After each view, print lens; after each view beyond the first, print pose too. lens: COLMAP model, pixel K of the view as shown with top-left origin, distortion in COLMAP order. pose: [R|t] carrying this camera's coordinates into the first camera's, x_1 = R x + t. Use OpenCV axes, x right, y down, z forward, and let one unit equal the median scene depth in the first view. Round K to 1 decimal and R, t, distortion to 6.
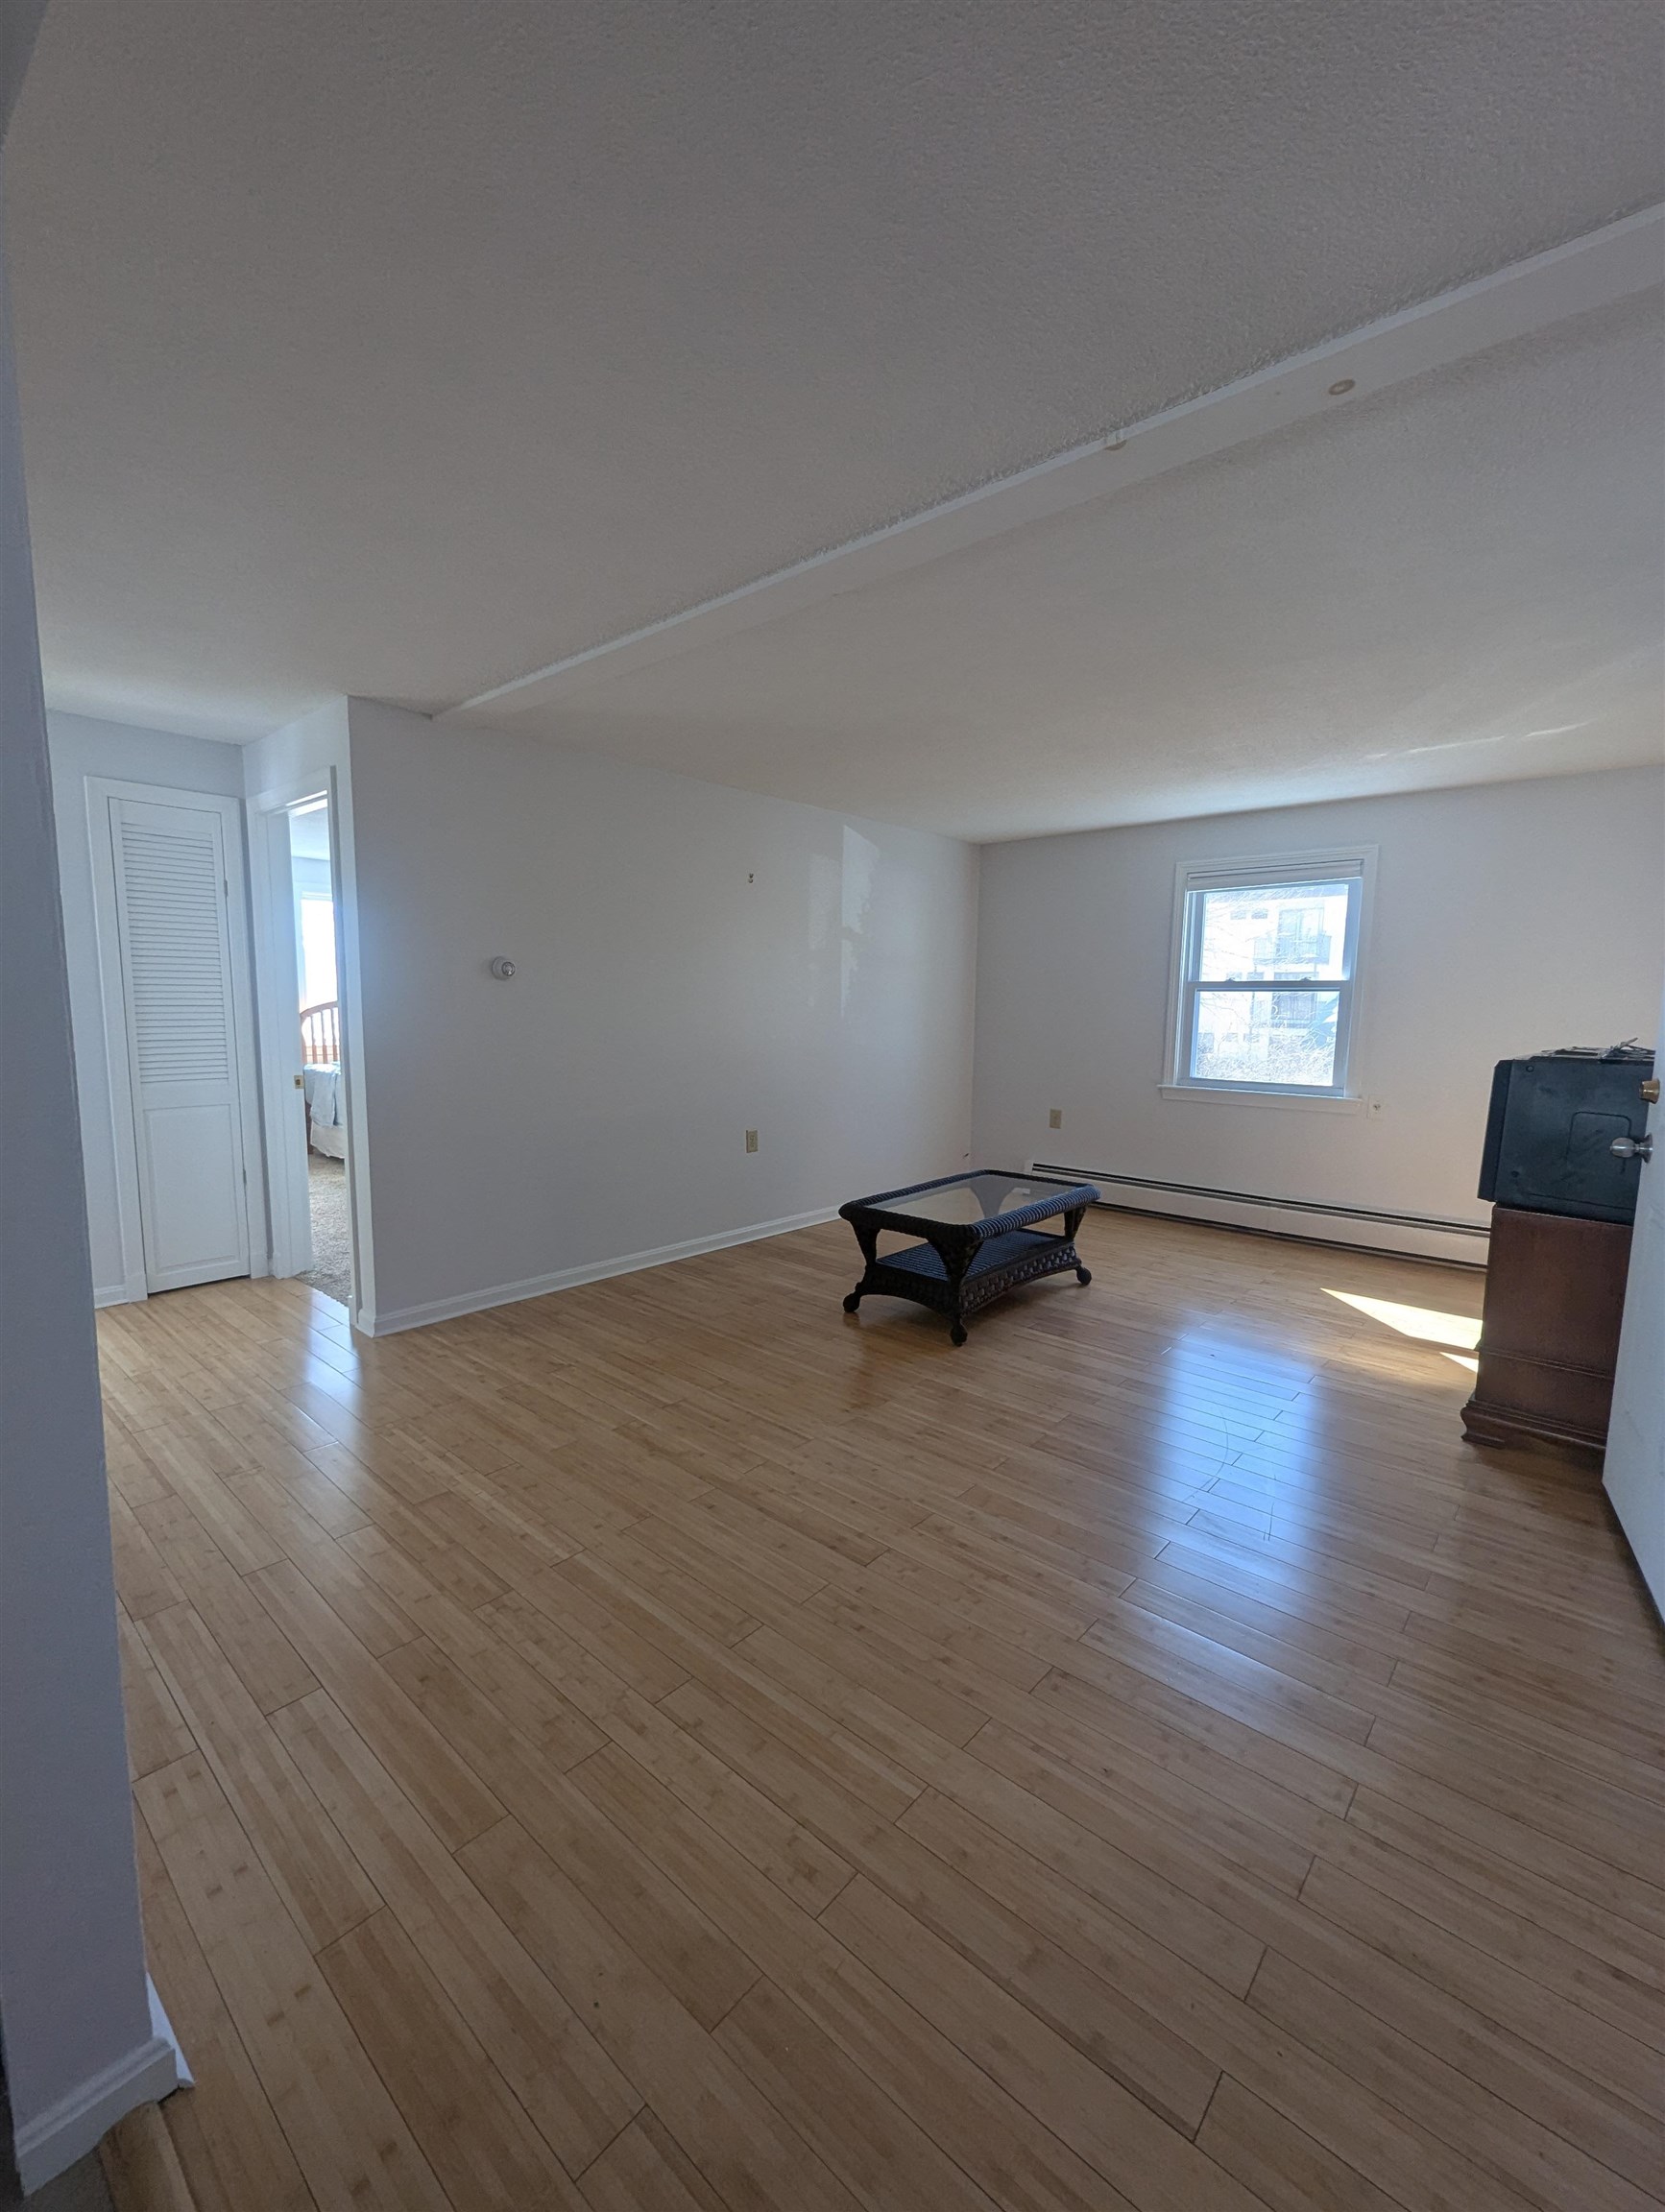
lens RADIAL K [[922.9, 0, 825.4], [0, 922.9, 1109.8], [0, 0, 1]] dist [0.004510, -0.001618]
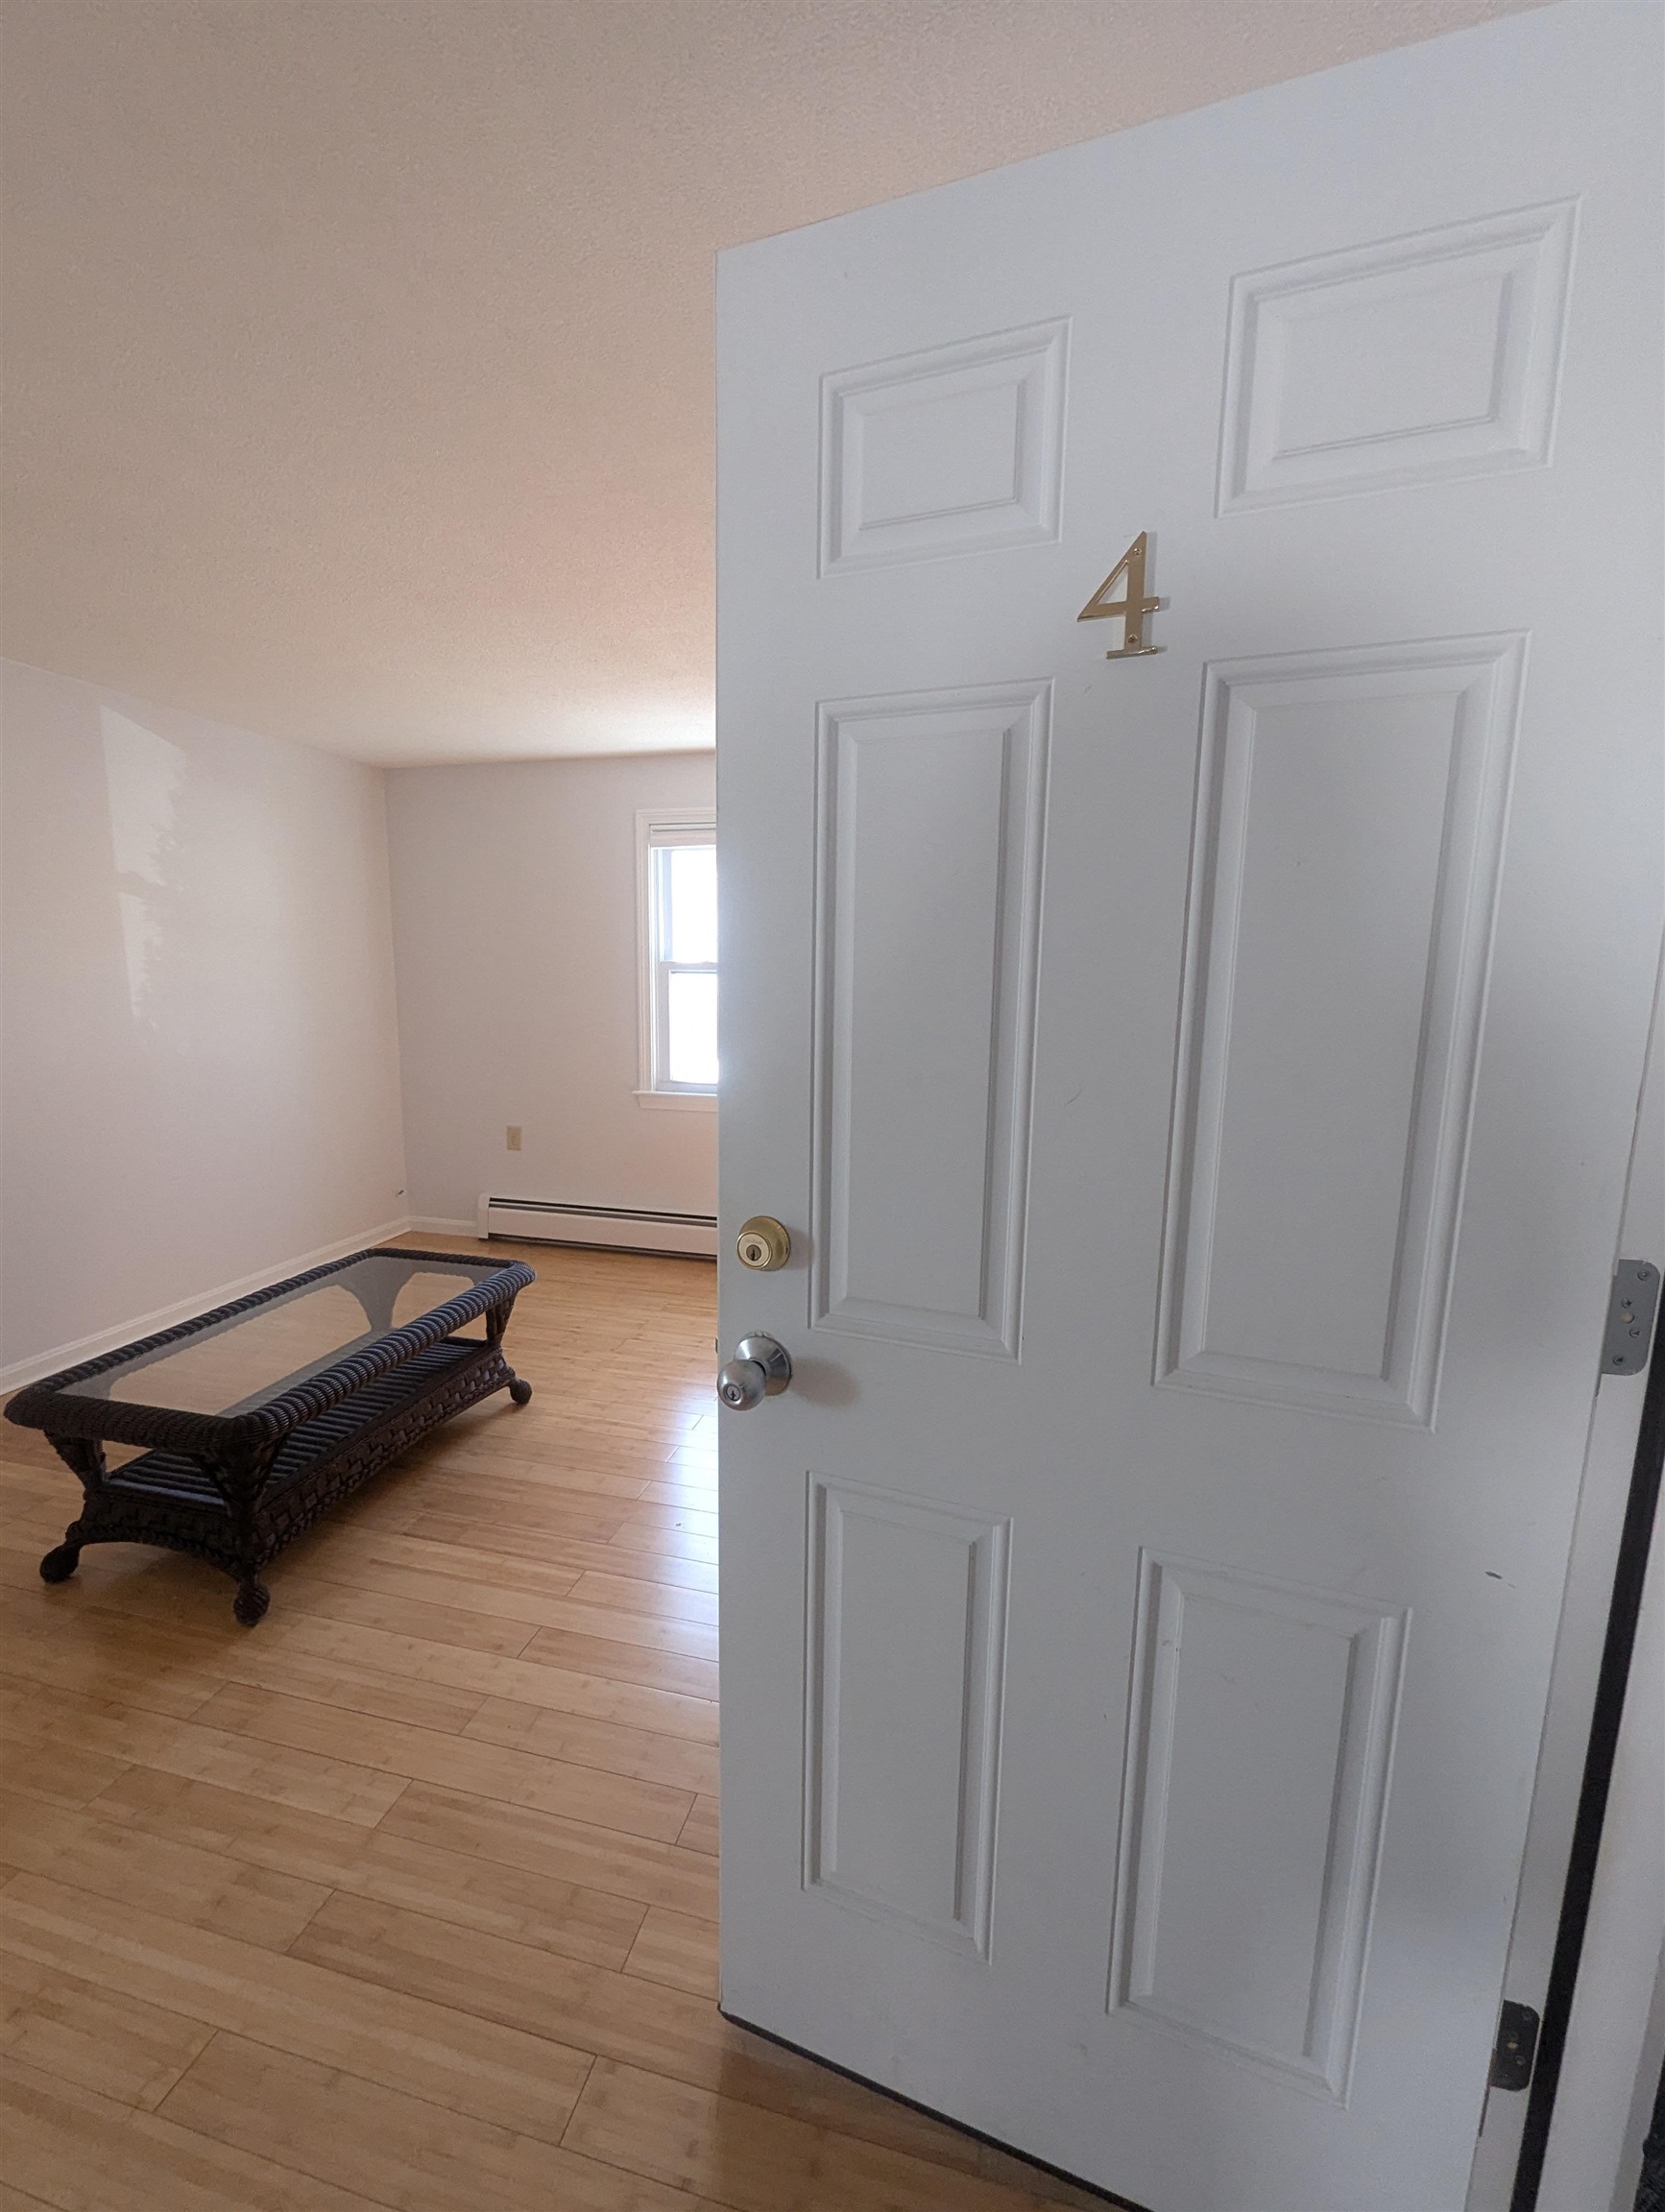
lens RADIAL K [[922.9, 0, 826.5], [0, 922.9, 1126.4], [0, 0, 1]] dist [0.004510, -0.001618]
pose [[0.880601, -0.080969, 0.466890, 0.175921], [0.057261, 0.996256, 0.064773, -0.052759], [-0.470387, -0.030304, 0.881940, 0.285102]]
